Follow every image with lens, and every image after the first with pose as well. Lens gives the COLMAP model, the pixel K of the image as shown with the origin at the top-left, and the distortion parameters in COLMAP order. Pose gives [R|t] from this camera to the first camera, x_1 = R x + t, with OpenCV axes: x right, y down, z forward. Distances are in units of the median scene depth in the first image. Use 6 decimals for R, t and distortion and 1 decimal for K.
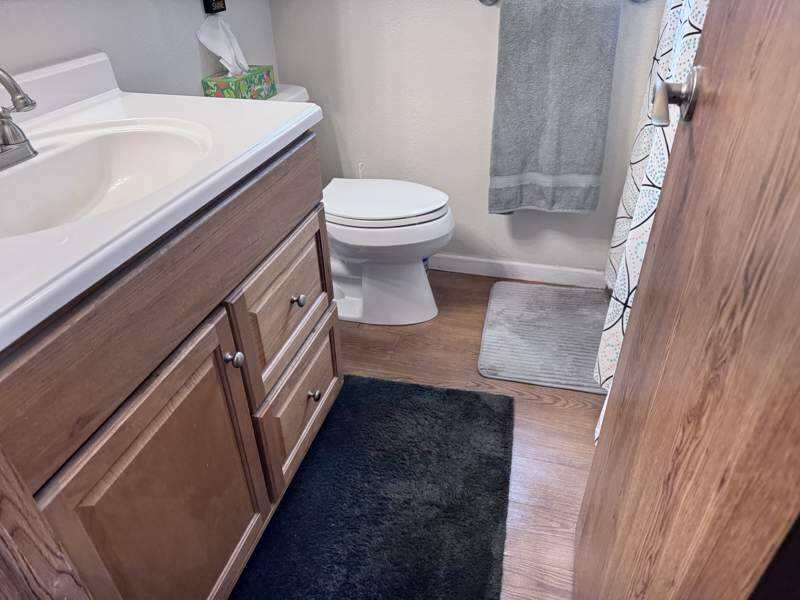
lens RADIAL K [[567.8, 0, 398.3], [0, 567.8, 301.8], [0, 0, 1]] dist [0.042935, -0.044134]
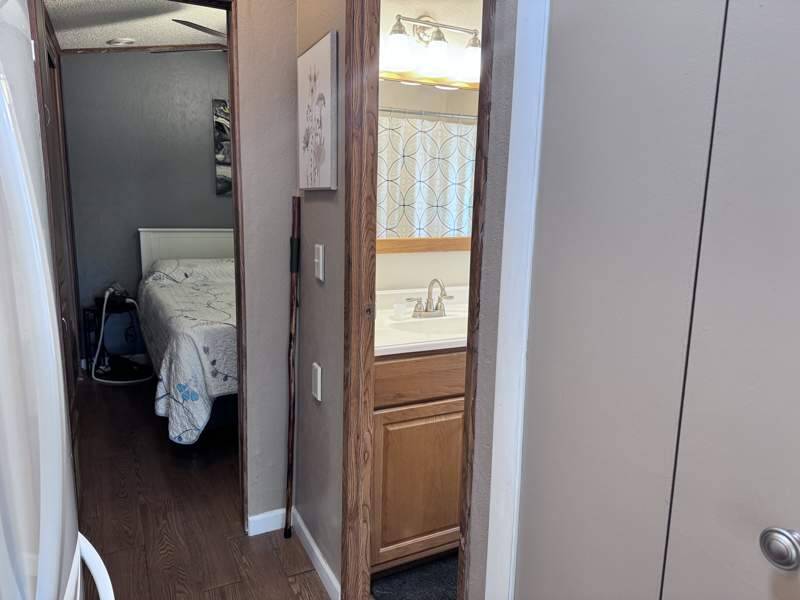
lens RADIAL K [[567.8, 0, 397.3], [0, 567.8, 302.9], [0, 0, 1]] dist [0.042935, -0.044134]
pose [[0.678911, 0.169274, -0.714441, 0.521411], [-0.433556, 0.877724, -0.204033, 0.149531], [0.592545, 0.448271, 0.669286, -0.408171]]
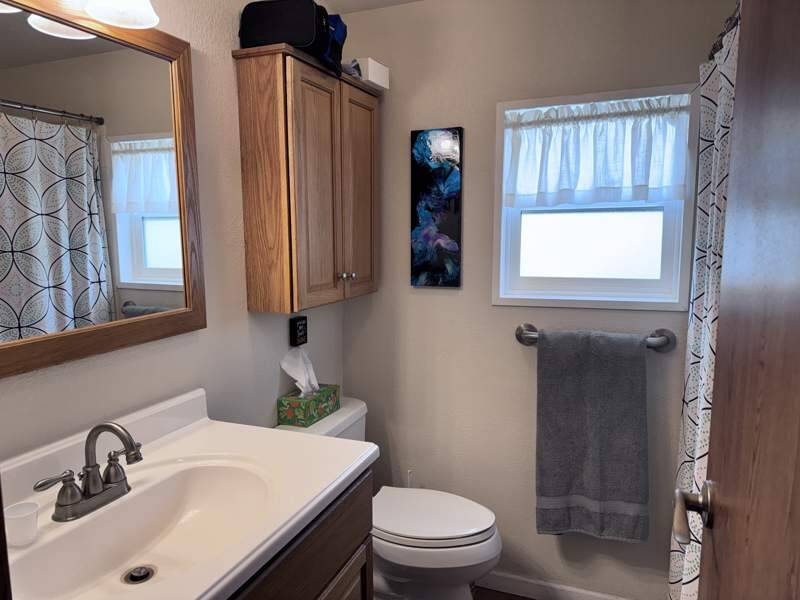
lens RADIAL K [[567.8, 0, 402.7], [0, 567.8, 296.3], [0, 0, 1]] dist [0.042935, -0.044134]
pose [[0.995774, 0.034106, -0.085273, -0.001627], [-0.068311, 0.895658, -0.439466, -0.081928], [0.061387, 0.443433, 0.894203, -0.095947]]
